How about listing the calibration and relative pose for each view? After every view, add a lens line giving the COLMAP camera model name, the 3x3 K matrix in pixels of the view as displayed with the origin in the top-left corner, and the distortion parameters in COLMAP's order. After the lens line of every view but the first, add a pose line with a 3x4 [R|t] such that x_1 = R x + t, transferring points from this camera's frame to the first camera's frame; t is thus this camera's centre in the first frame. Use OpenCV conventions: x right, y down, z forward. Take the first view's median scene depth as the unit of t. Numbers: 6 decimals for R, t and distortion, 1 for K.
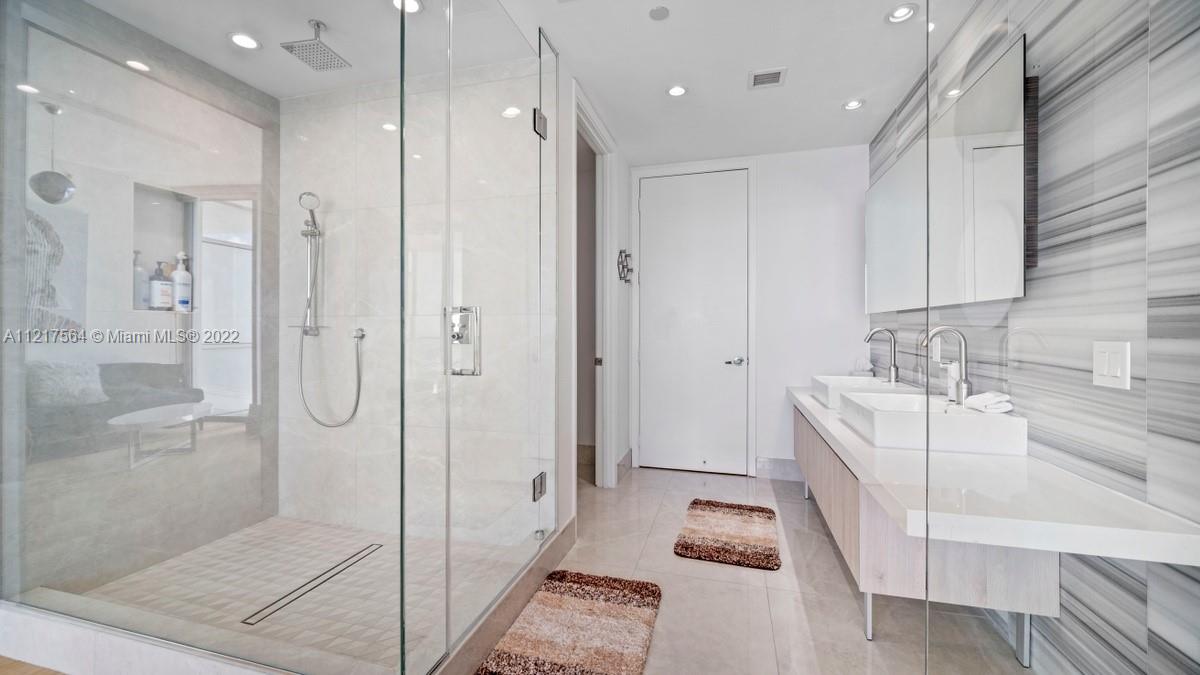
lens RADIAL K [[475.1, 0, 594.2], [0, 475.1, 325.9], [0, 0, 1]] dist [-0.000616, -0.000042]
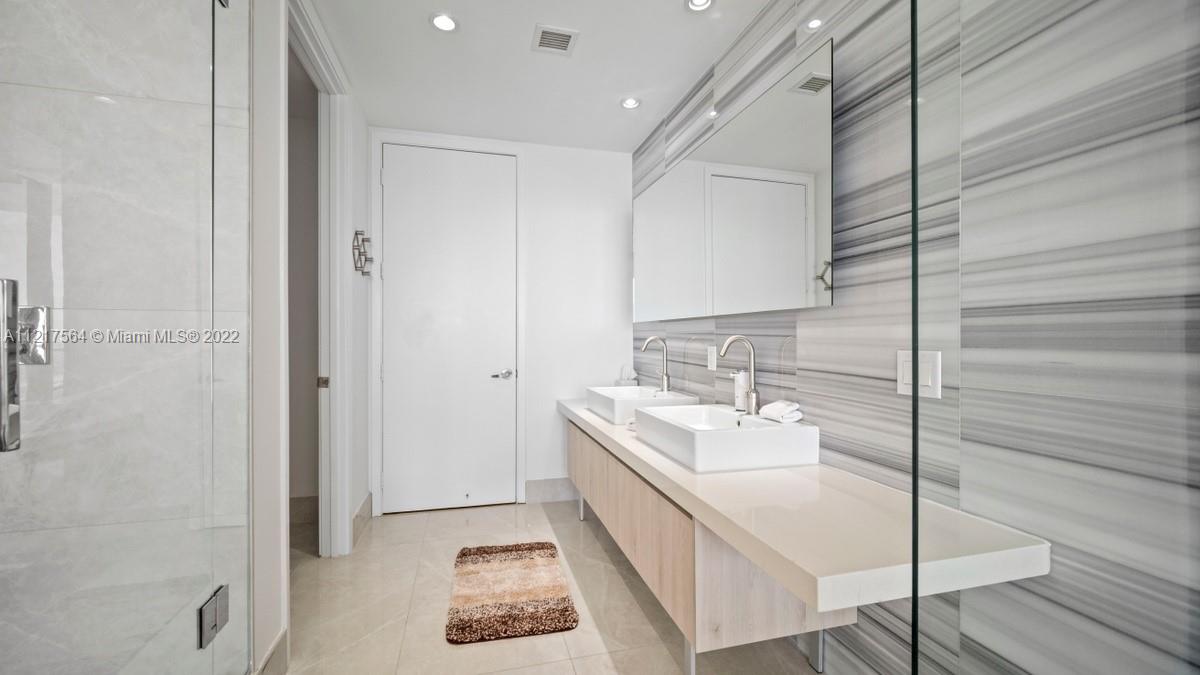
lens RADIAL K [[478.7, 0, 594.1], [0, 478.7, 341.4], [0, 0, 1]] dist [-0.002084, -0.000155]
pose [[0.857617, -0.001189, 0.514288, -0.016555], [-0.006853, 0.999882, 0.013740, 0.001861], [-0.514243, -0.015308, 0.857508, 0.261426]]
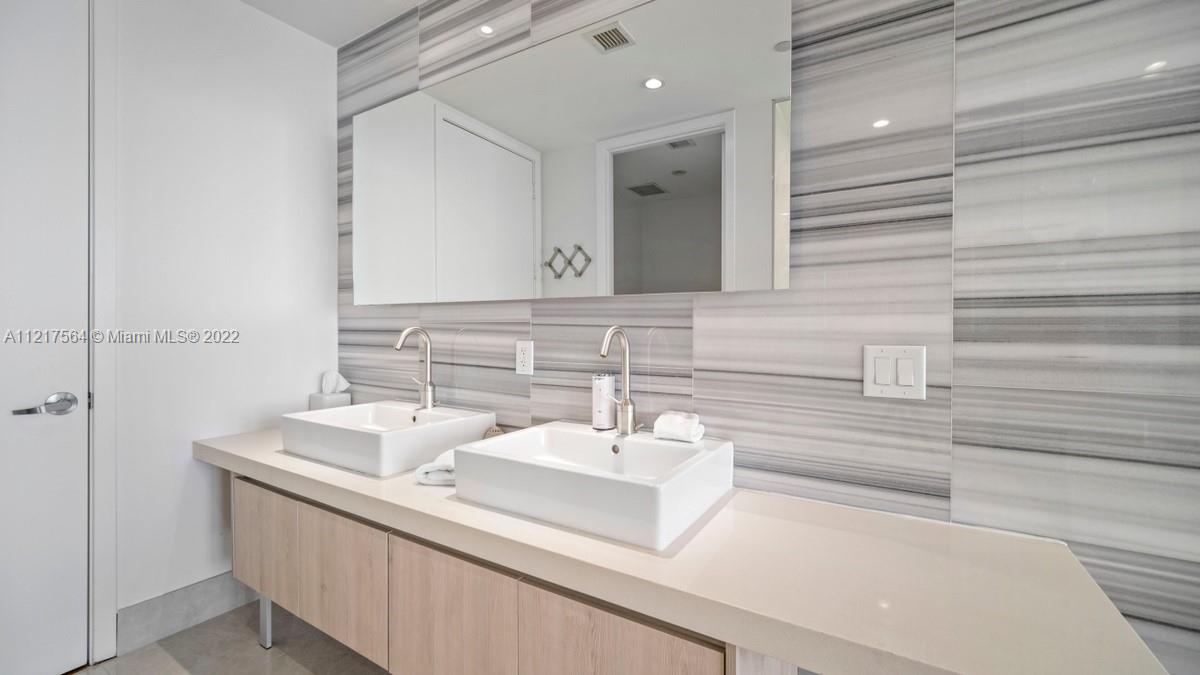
lens RADIAL K [[483.8, 0, 599.8], [0, 483.8, 332.2], [0, 0, 1]] dist [-0.003308, -0.000092]
pose [[0.270974, -0.003491, 0.962580, 0.042742], [-0.012206, 0.999901, 0.007063, 0.004501], [-0.962509, -0.013663, 0.270904, 0.696335]]
